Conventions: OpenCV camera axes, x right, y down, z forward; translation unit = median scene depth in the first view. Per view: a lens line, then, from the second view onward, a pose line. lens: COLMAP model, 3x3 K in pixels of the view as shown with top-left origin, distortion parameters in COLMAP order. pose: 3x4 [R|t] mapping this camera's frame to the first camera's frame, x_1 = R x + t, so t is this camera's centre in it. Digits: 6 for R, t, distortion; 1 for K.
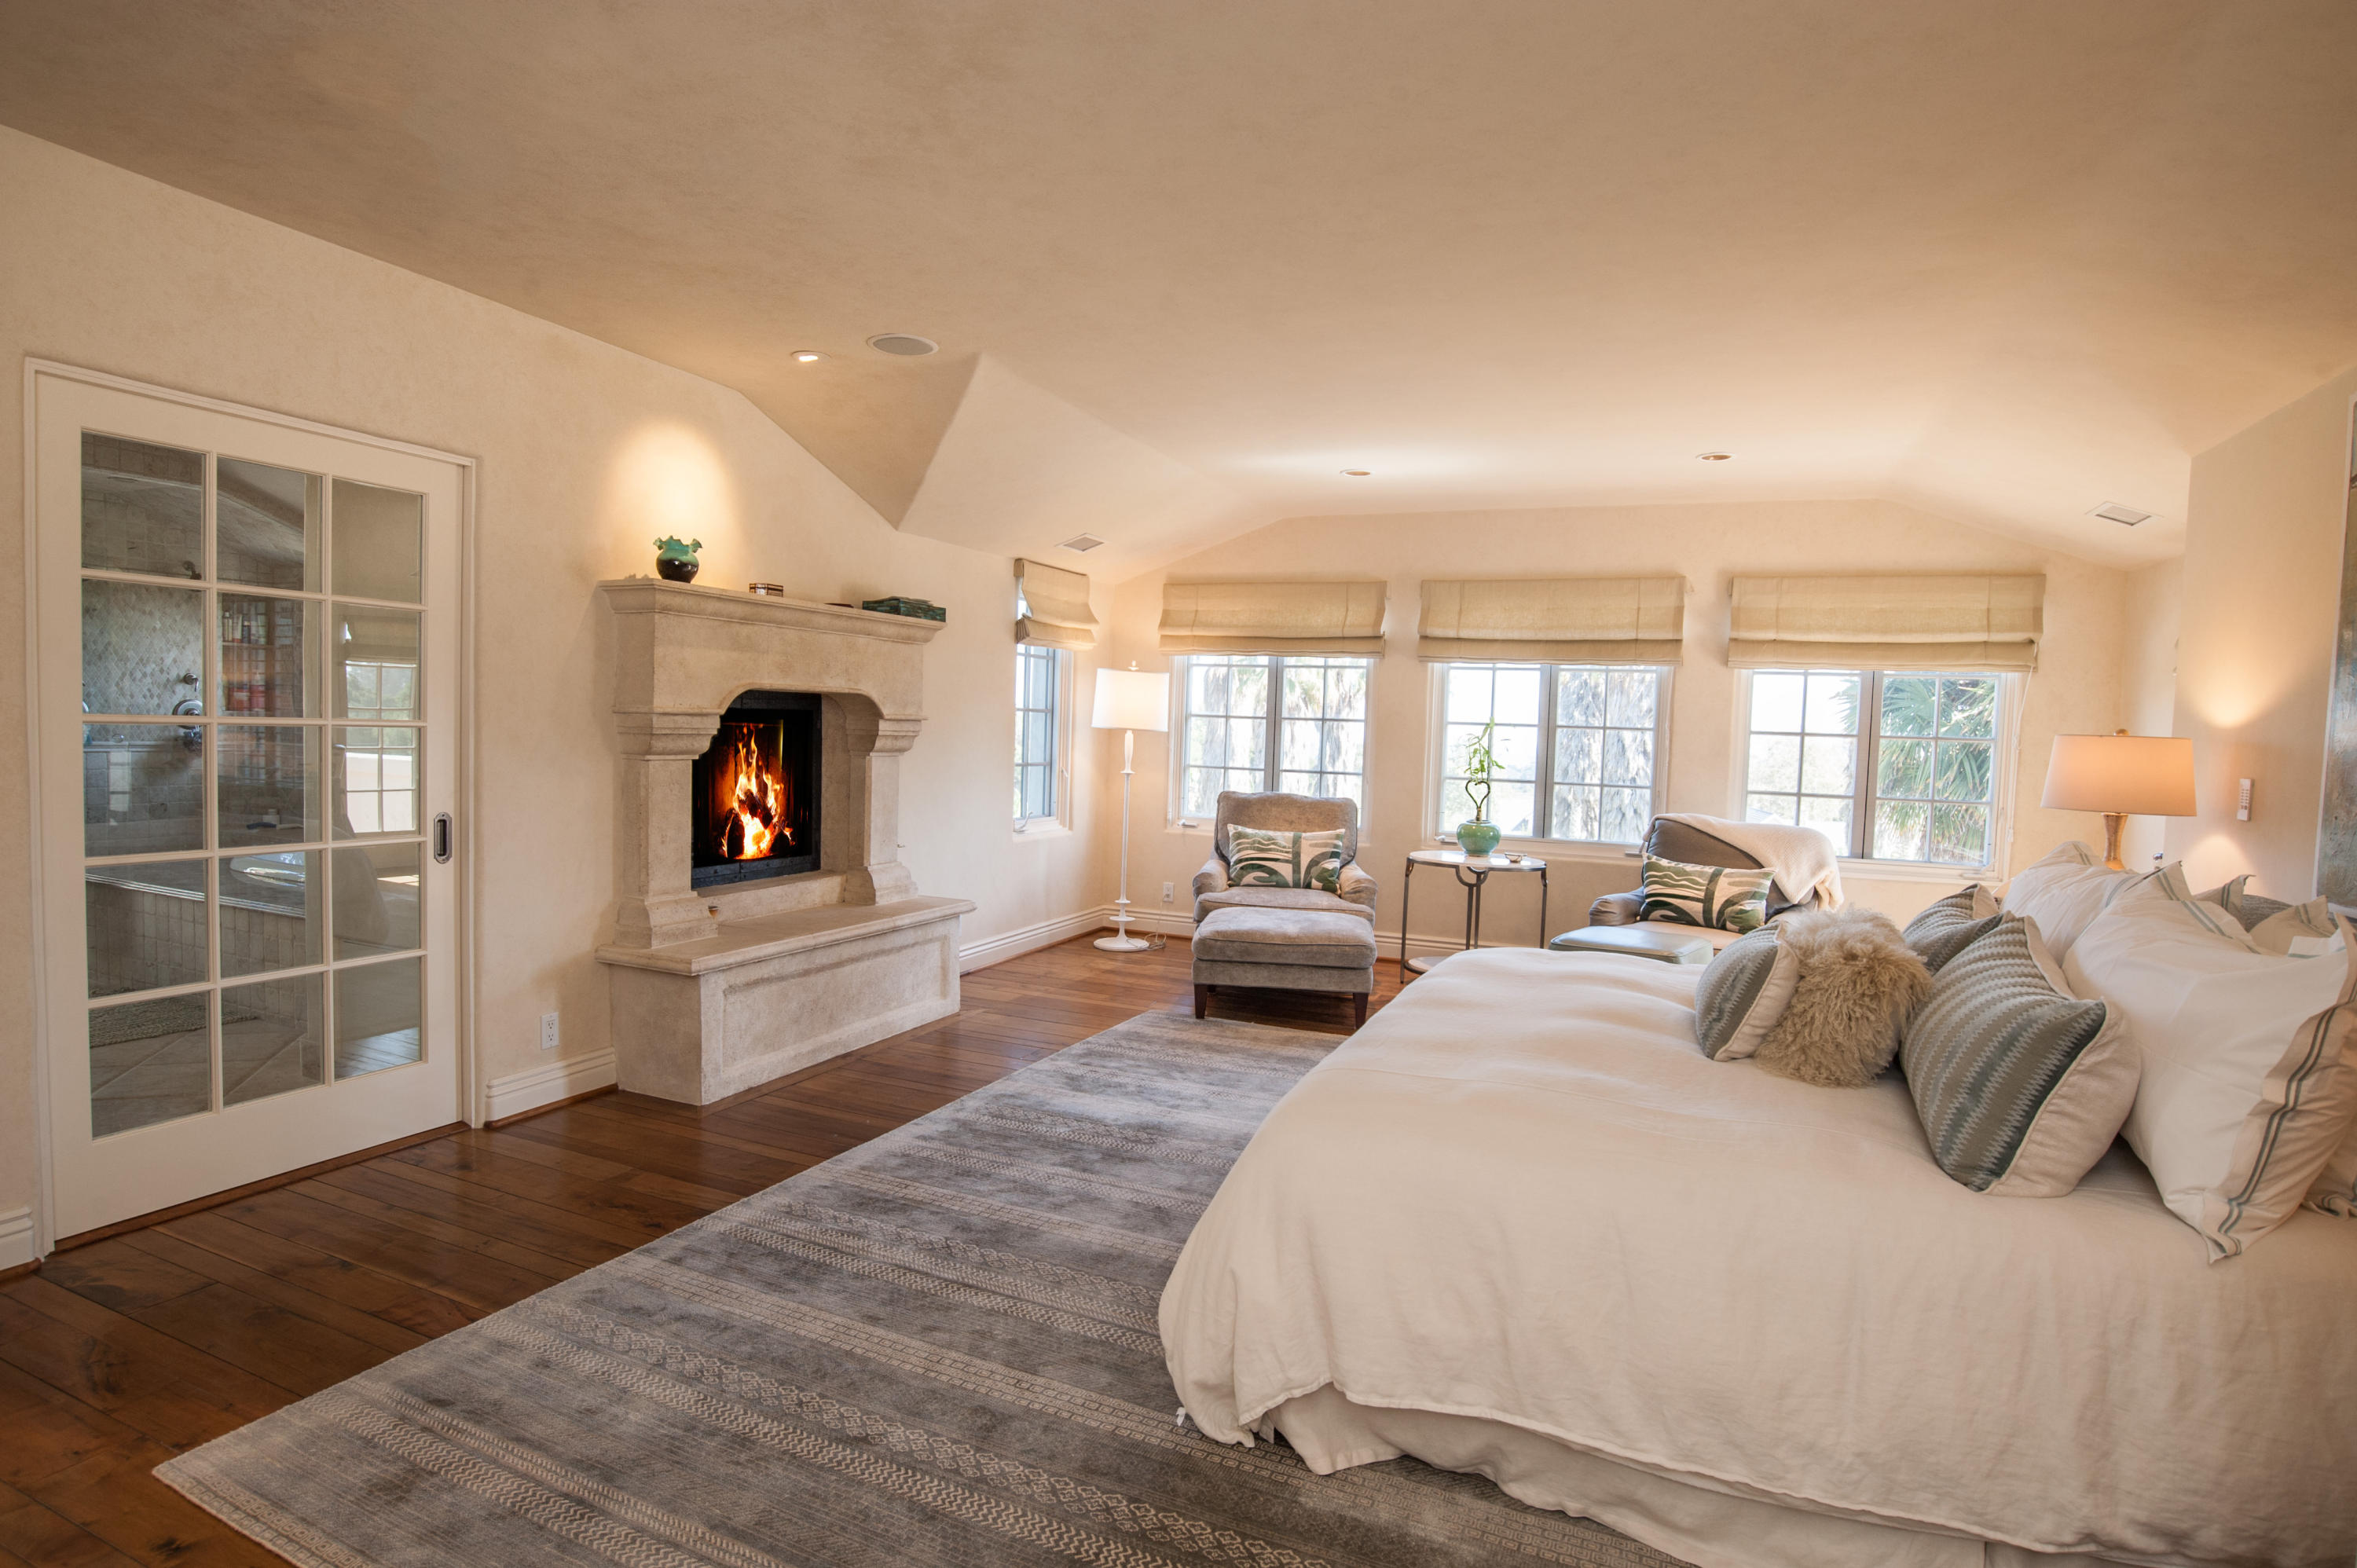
lens RADIAL K [[1202.4, 0, 1176.7], [0, 1202.4, 792.5], [0, 0, 1]] dist [-0.044383, -0.000161]
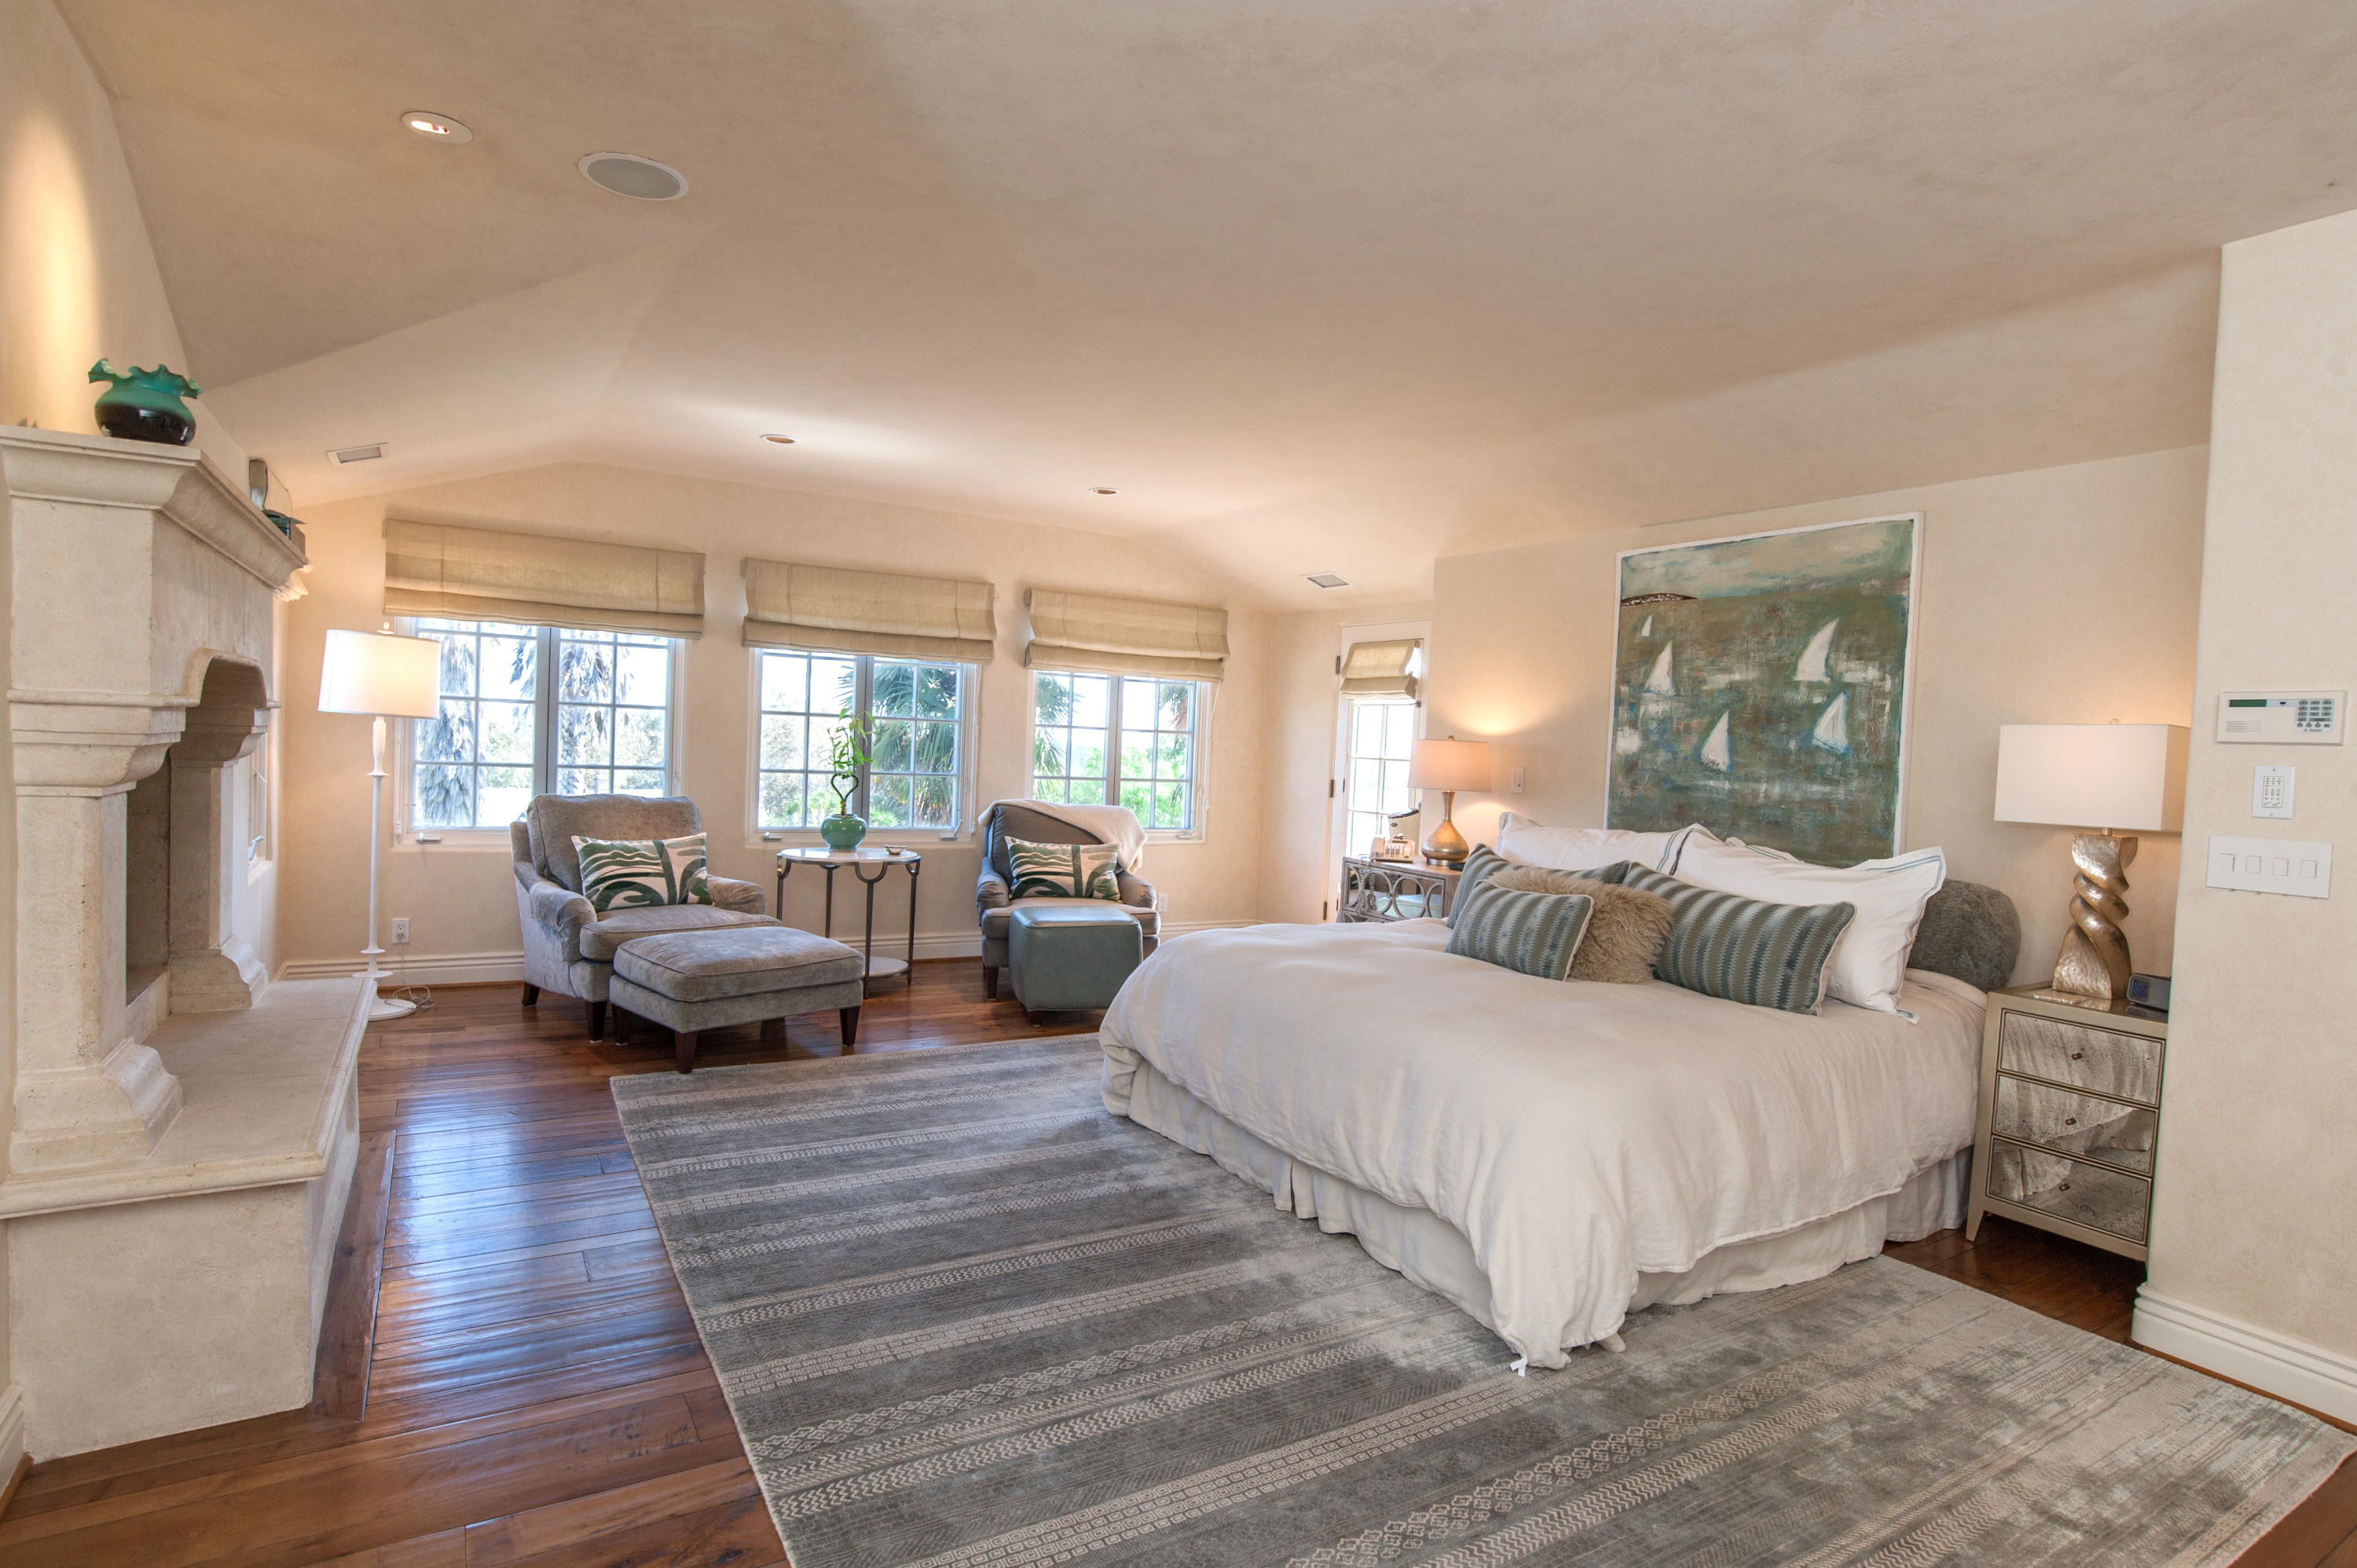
lens RADIAL K [[1202.4, 0, 1176.6], [0, 1202.4, 779.1], [0, 0, 1]] dist [-0.044383, -0.000161]
pose [[0.587246, -0.031637, 0.808790, -0.377727], [0.020590, 0.999496, 0.024146, -0.023781], [-0.809147, 0.002473, 0.587601, 0.208829]]
